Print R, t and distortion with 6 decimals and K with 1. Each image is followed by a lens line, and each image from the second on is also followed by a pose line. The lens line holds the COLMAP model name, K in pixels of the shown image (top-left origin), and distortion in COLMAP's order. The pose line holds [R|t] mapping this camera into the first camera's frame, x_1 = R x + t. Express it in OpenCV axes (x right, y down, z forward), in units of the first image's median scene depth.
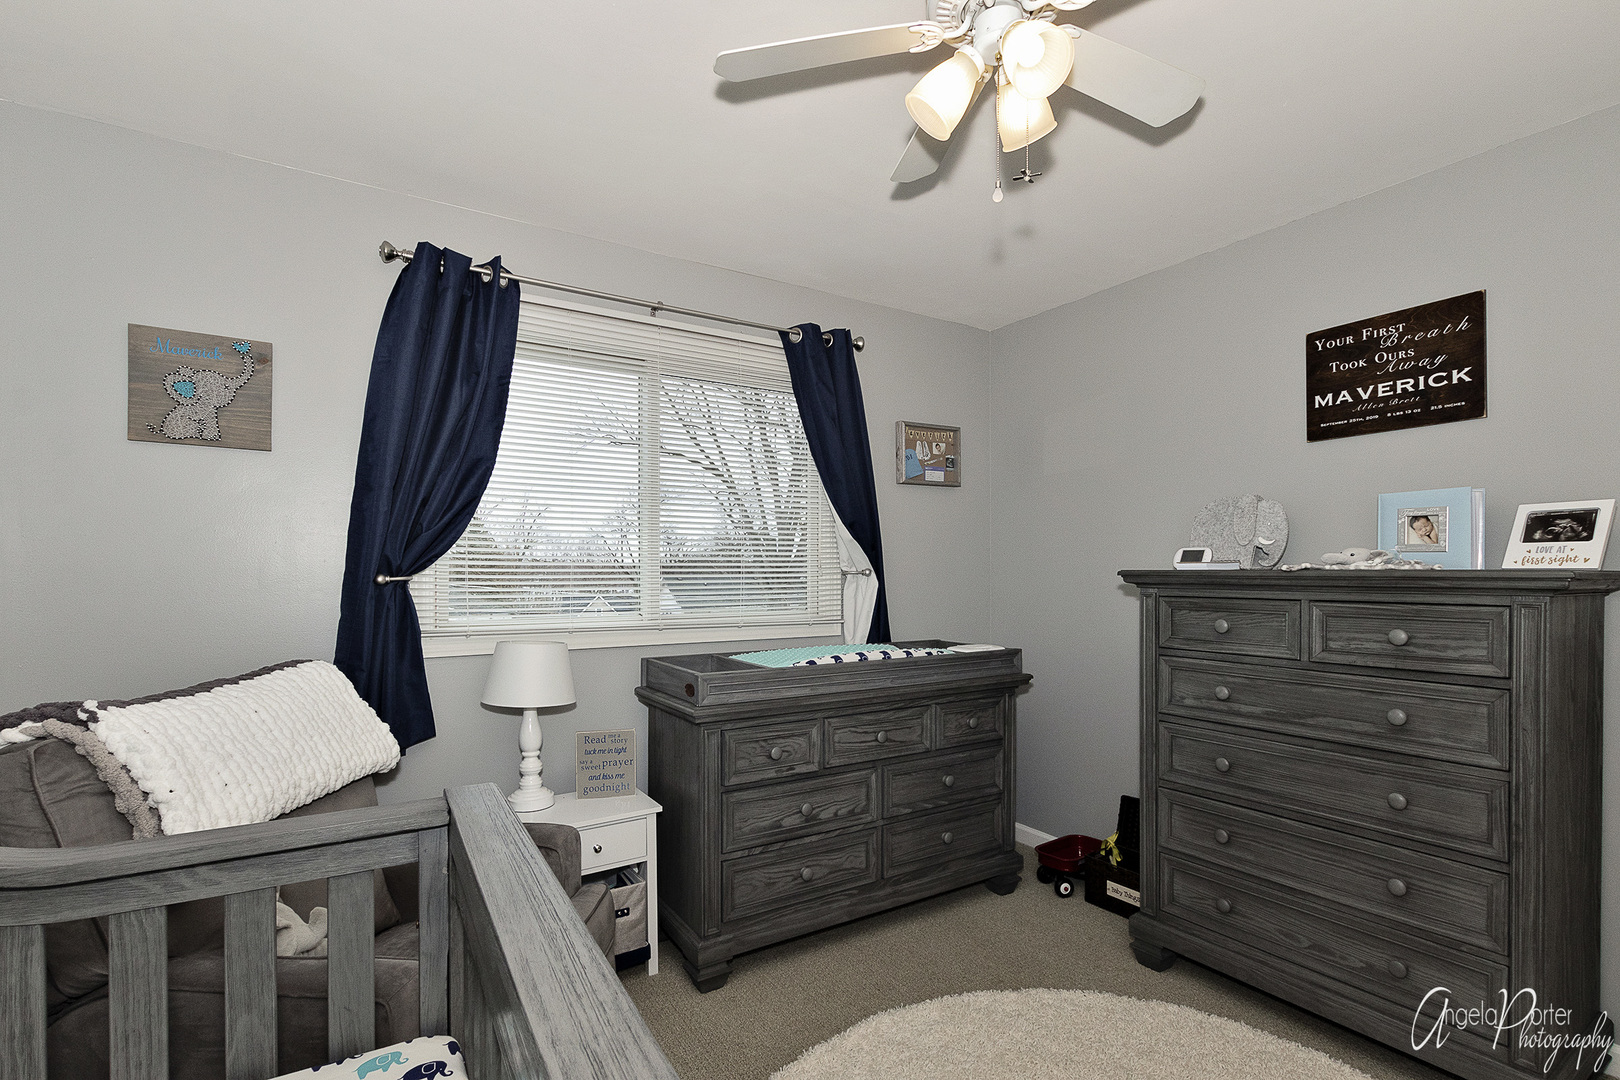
lens RADIAL K [[743.0, 0, 831.2], [0, 743.0, 584.6], [0, 0, 1]] dist [-0.000811, -0.001374]
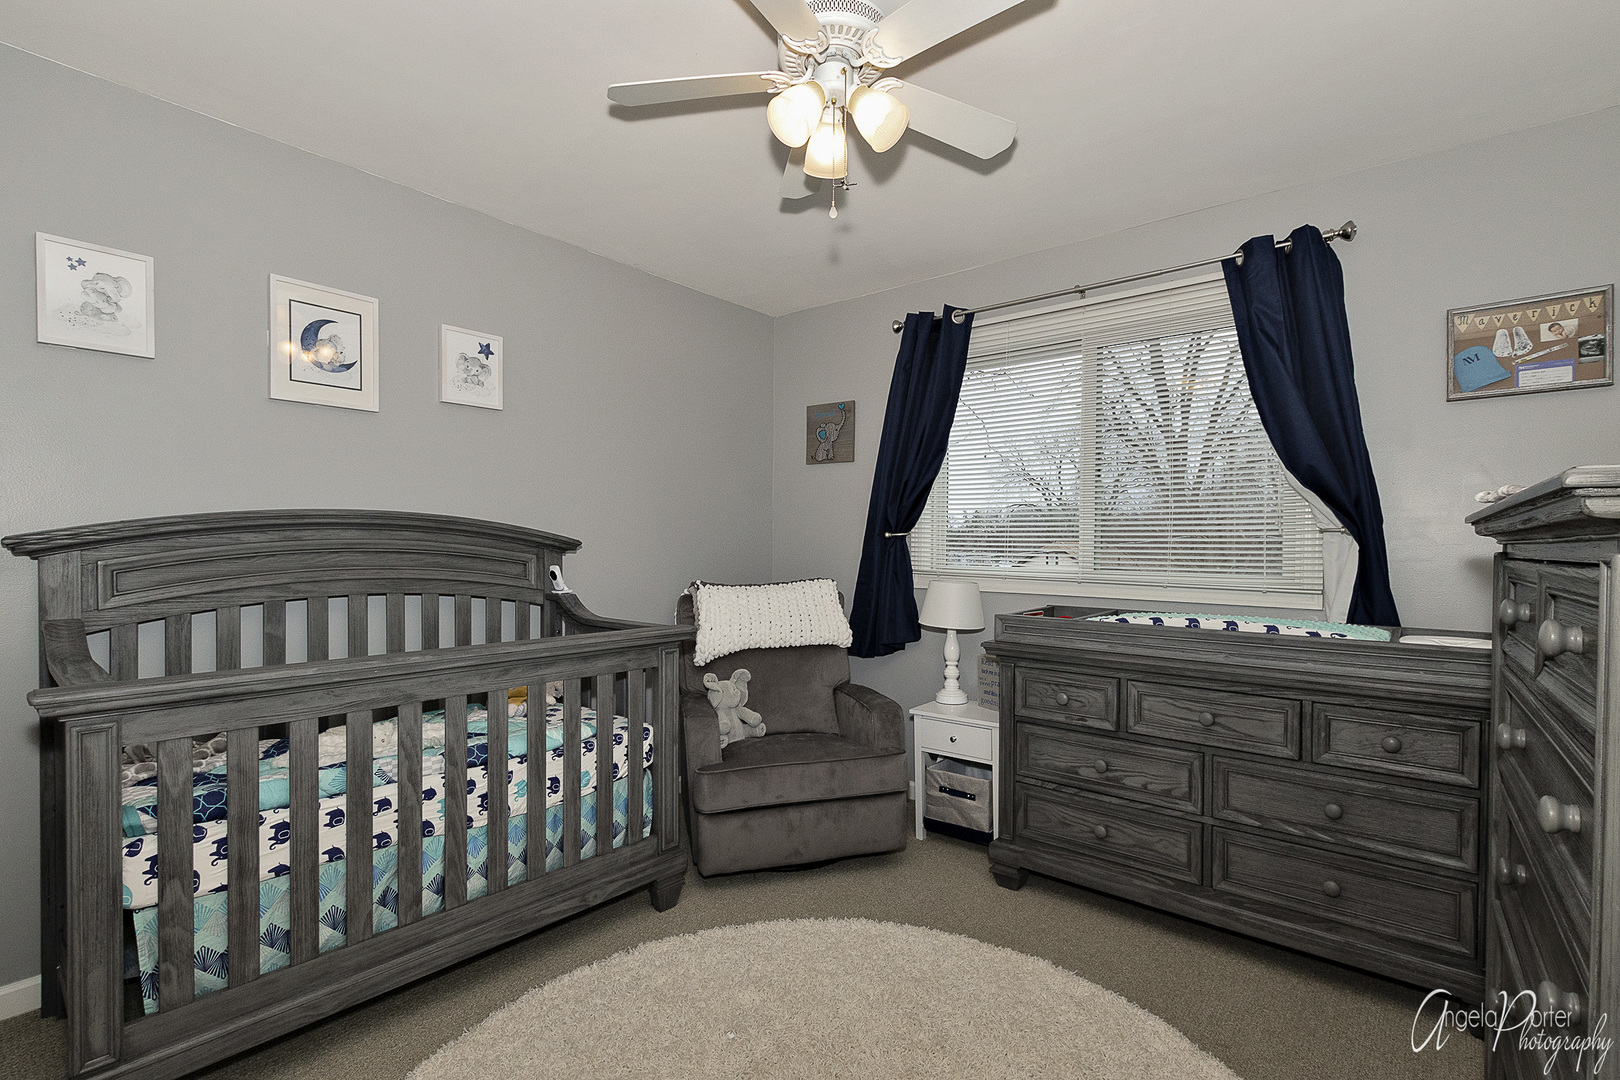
lens RADIAL K [[739.1, 0, 815.6], [0, 739.1, 558.4], [0, 0, 1]] dist [0.003068, -0.000743]
pose [[0.325130, 0.024761, -0.945345, 0.758082], [-0.025745, 0.999518, 0.017325, 0.017572], [0.945319, 0.018705, 0.325611, 0.307050]]
